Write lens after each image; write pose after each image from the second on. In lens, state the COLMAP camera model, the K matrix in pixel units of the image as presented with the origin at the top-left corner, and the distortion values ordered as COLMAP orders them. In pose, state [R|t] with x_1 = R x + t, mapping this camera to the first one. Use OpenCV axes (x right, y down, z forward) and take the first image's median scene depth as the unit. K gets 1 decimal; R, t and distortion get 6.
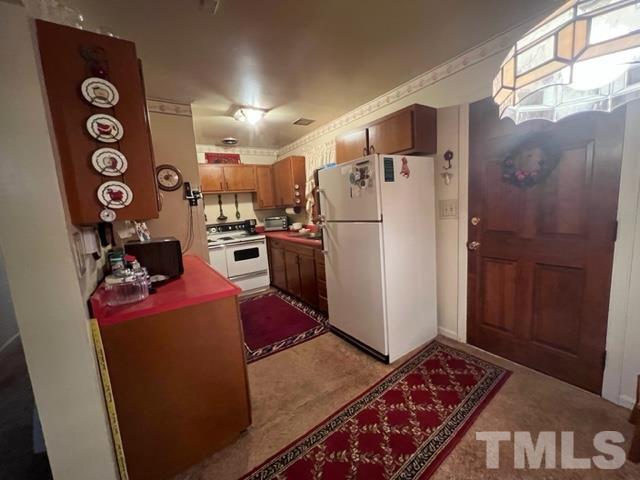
lens RADIAL K [[257.9, 0, 320.0], [0, 257.9, 240.0], [0, 0, 1]] dist [0.000259, 0.000197]
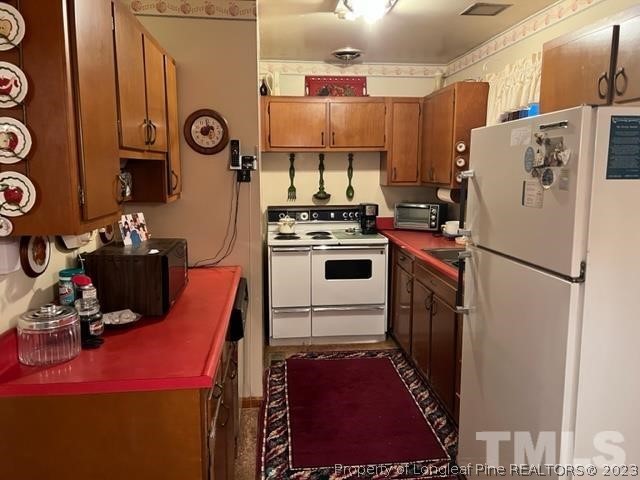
lens RADIAL K [[482.4, 0, 320.0], [0, 482.4, 240.0], [0, 0, 1]] dist [0.088768, -0.098206]
pose [[0.883856, 0.139454, -0.446488, 0.100704], [-0.123460, 0.990226, 0.064883, -0.062476], [0.451172, -0.002224, 0.892434, 0.079948]]
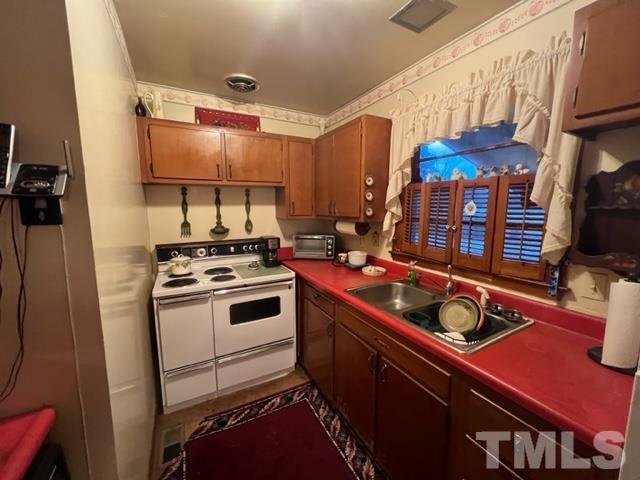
lens RADIAL K [[257.9, 0, 320.0], [0, 257.9, 240.0], [0, 0, 1]] dist [0.000259, 0.000197]
pose [[0.993545, 0.081782, -0.078617, -0.131086], [-0.081530, 0.996650, 0.006407, -0.092301], [0.078878, 0.000044, 0.996884, 0.505429]]
